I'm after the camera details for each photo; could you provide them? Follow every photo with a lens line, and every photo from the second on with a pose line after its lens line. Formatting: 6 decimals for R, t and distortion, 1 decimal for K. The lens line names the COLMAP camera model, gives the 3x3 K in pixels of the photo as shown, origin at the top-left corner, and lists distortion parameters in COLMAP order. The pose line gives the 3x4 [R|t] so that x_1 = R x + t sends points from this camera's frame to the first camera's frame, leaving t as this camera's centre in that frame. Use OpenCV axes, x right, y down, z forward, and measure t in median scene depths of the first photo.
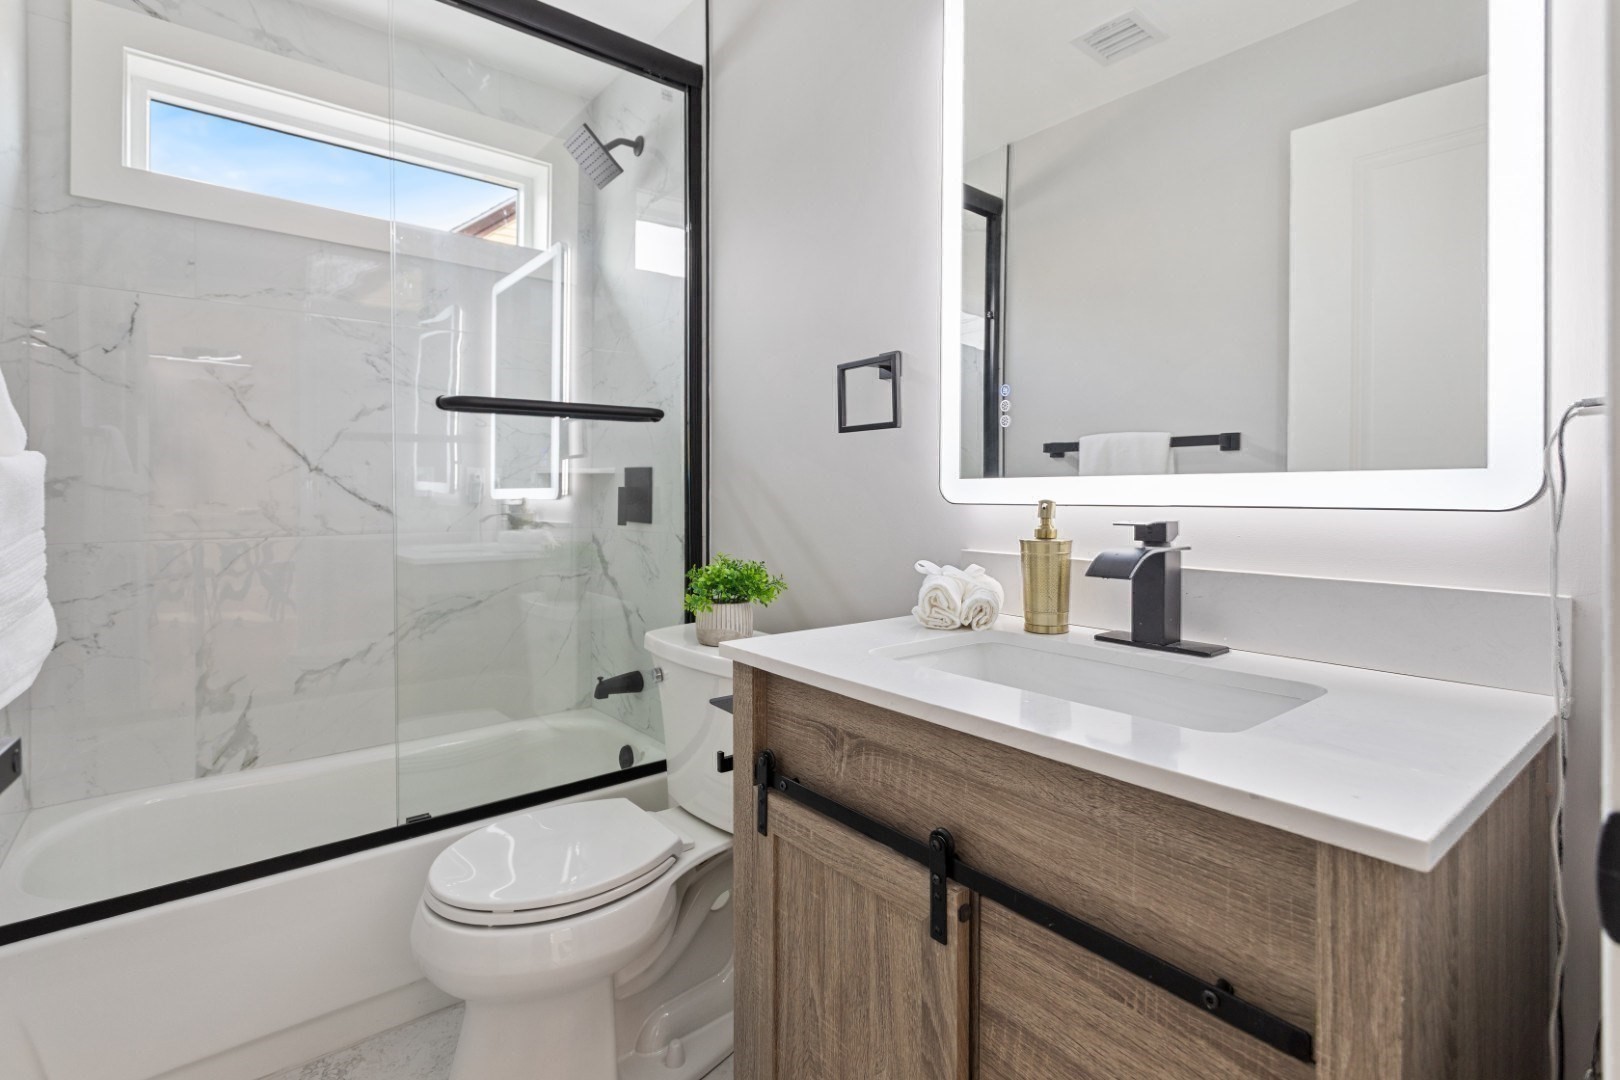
lens RADIAL K [[775.1, 0, 815.7], [0, 775.1, 490.1], [0, 0, 1]] dist [0.000285, 0.000299]
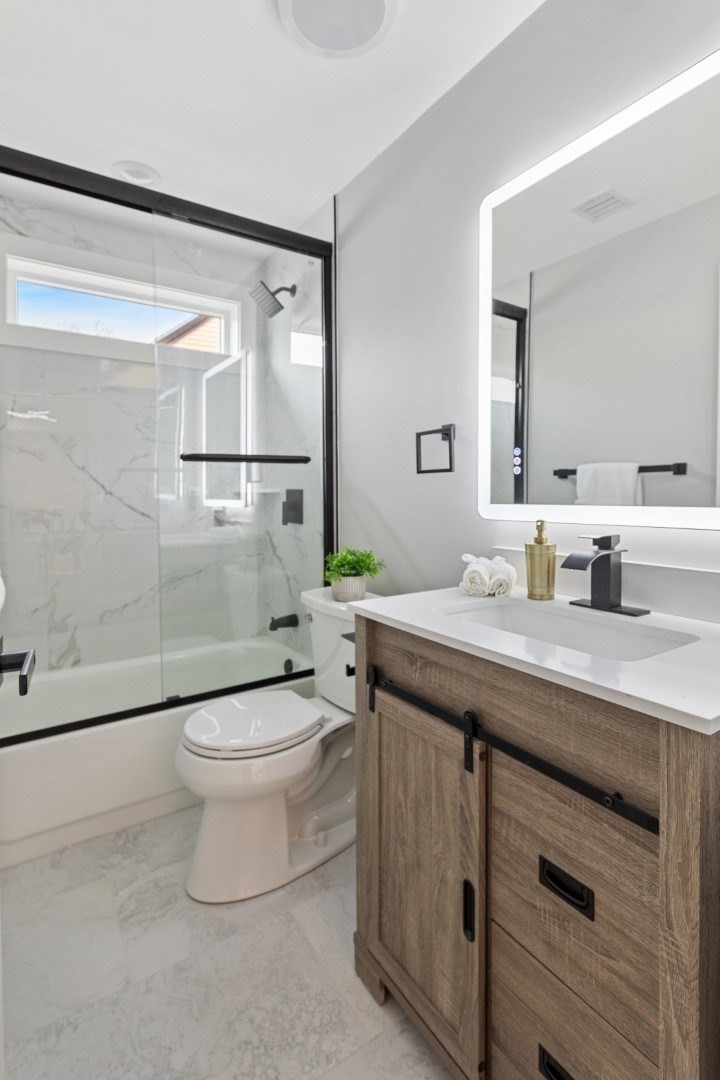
lens RADIAL K [[519.4, 0, 353.8], [0, 519.4, 498.7], [0, 0, 1]] dist [-0.004460, 0.000706]
pose [[0.994978, -0.004003, -0.100012, 0.008624], [0.005461, 0.999883, 0.014314, -0.047675], [0.099943, -0.014788, 0.994883, -0.142022]]
